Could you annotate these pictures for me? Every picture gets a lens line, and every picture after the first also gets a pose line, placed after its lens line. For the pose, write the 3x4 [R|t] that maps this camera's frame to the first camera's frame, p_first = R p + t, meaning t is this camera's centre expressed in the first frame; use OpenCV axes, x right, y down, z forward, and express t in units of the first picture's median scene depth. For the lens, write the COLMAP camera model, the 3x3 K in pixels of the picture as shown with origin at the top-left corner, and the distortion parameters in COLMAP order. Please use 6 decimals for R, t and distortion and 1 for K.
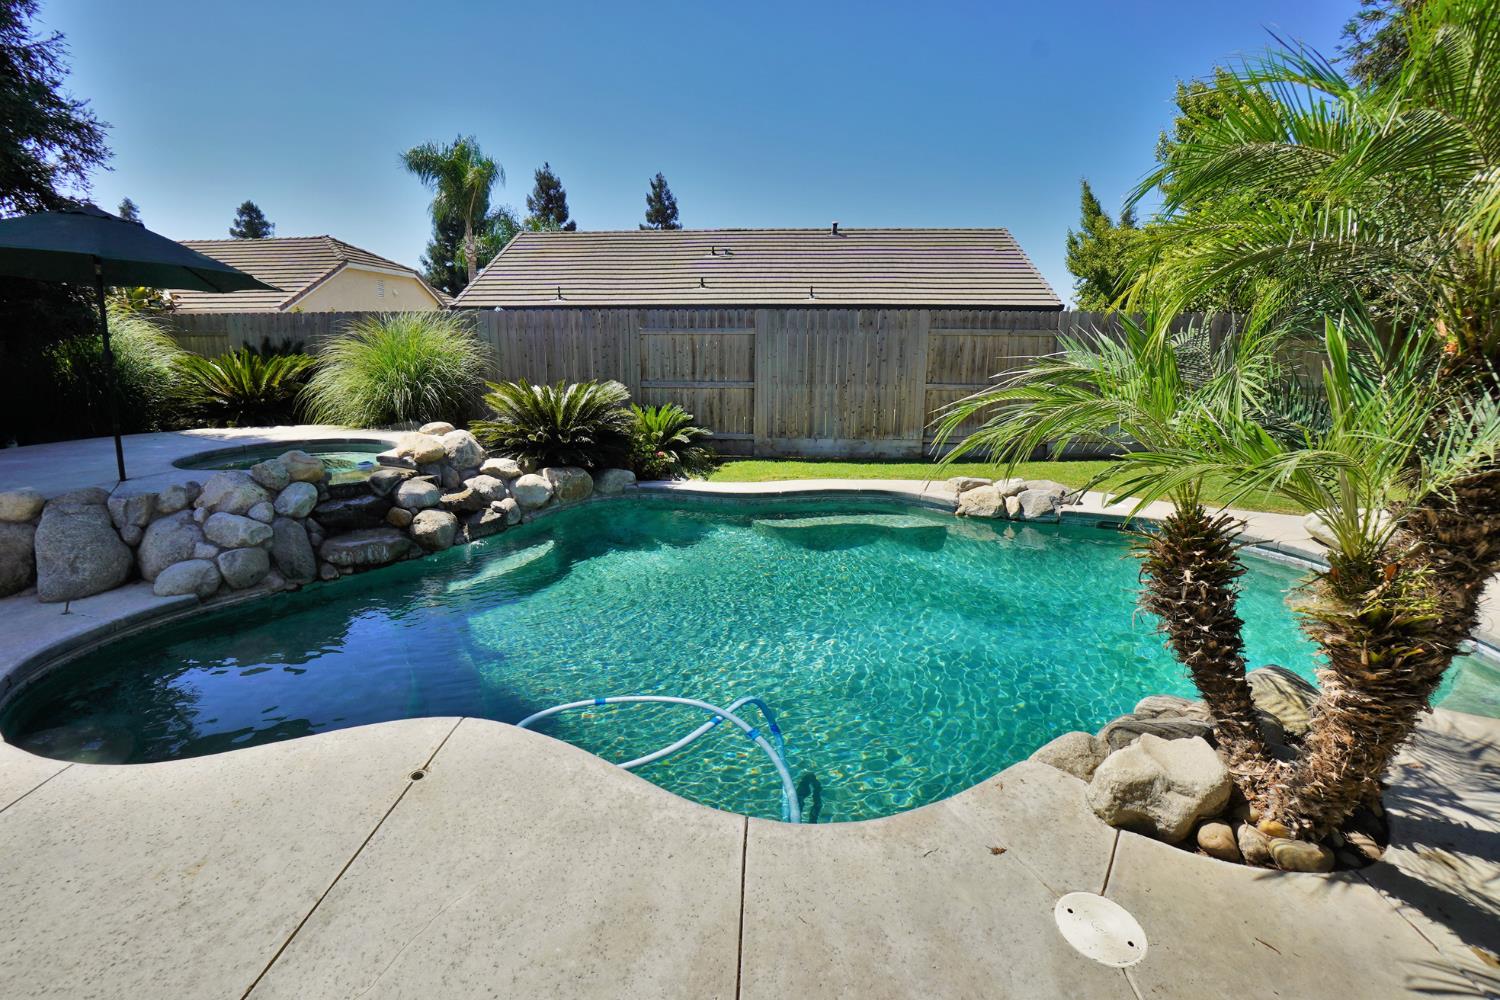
lens RADIAL K [[656.0, 0, 752.6], [0, 656.0, 471.6], [0, 0, 1]] dist [-0.058550, 0.019456]
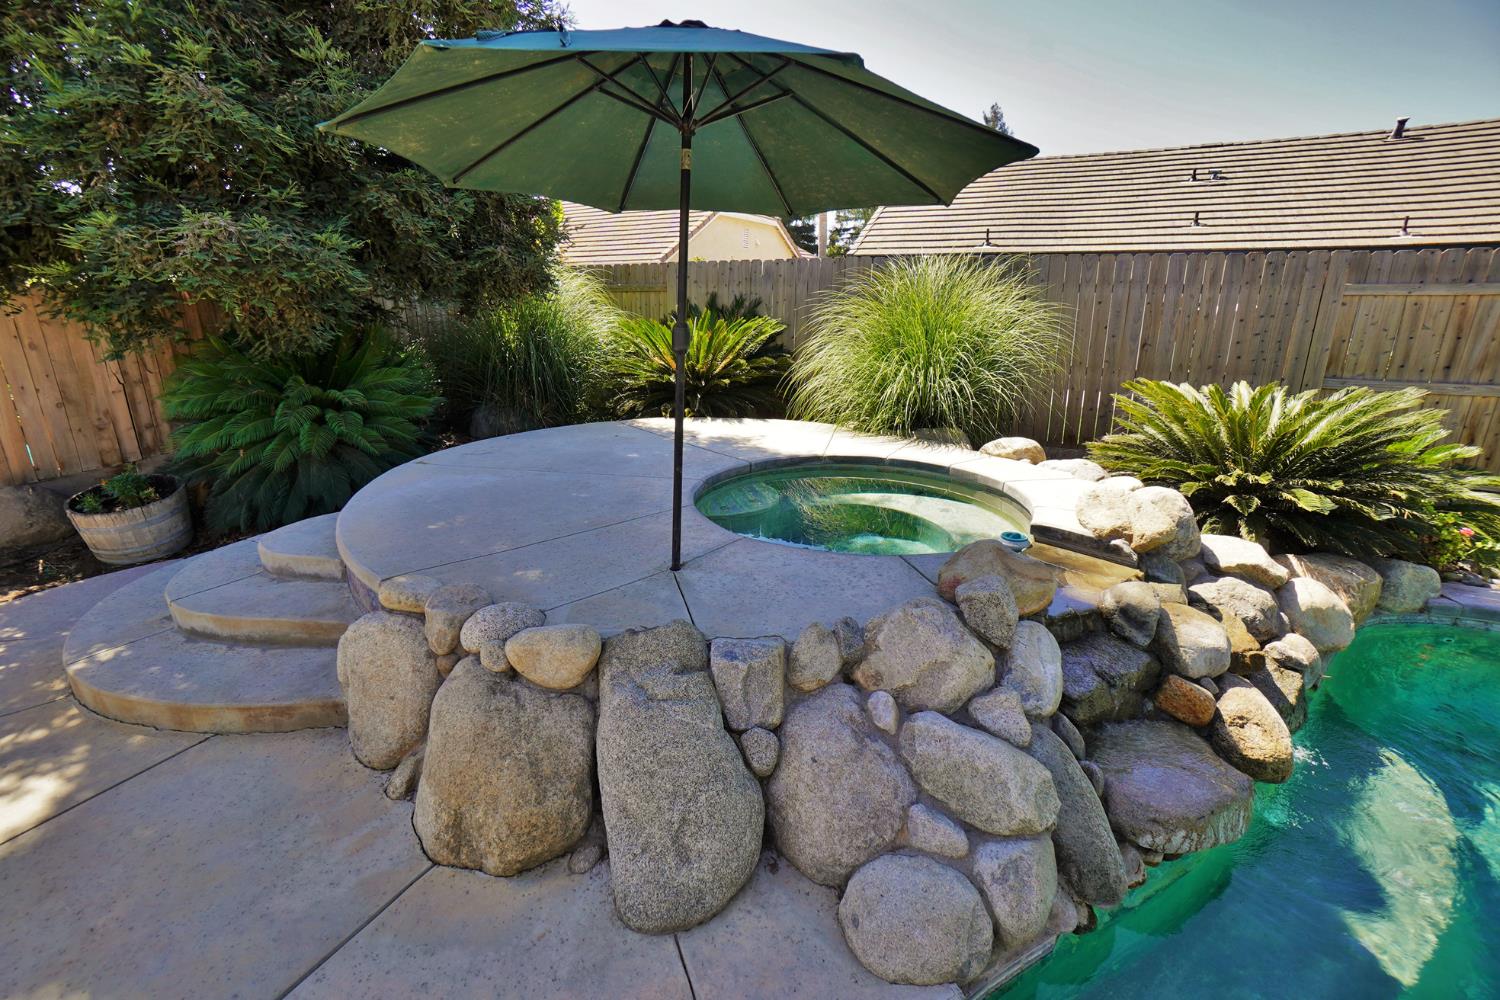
lens RADIAL K [[656.0, 0, 752.5], [0, 656.0, 483.5], [0, 0, 1]] dist [-0.058550, 0.019456]
pose [[0.919571, 0.099934, -0.380003, -0.534579], [-0.068984, 0.993156, 0.094248, -0.082210], [0.386821, -0.060453, 0.920171, 0.377064]]
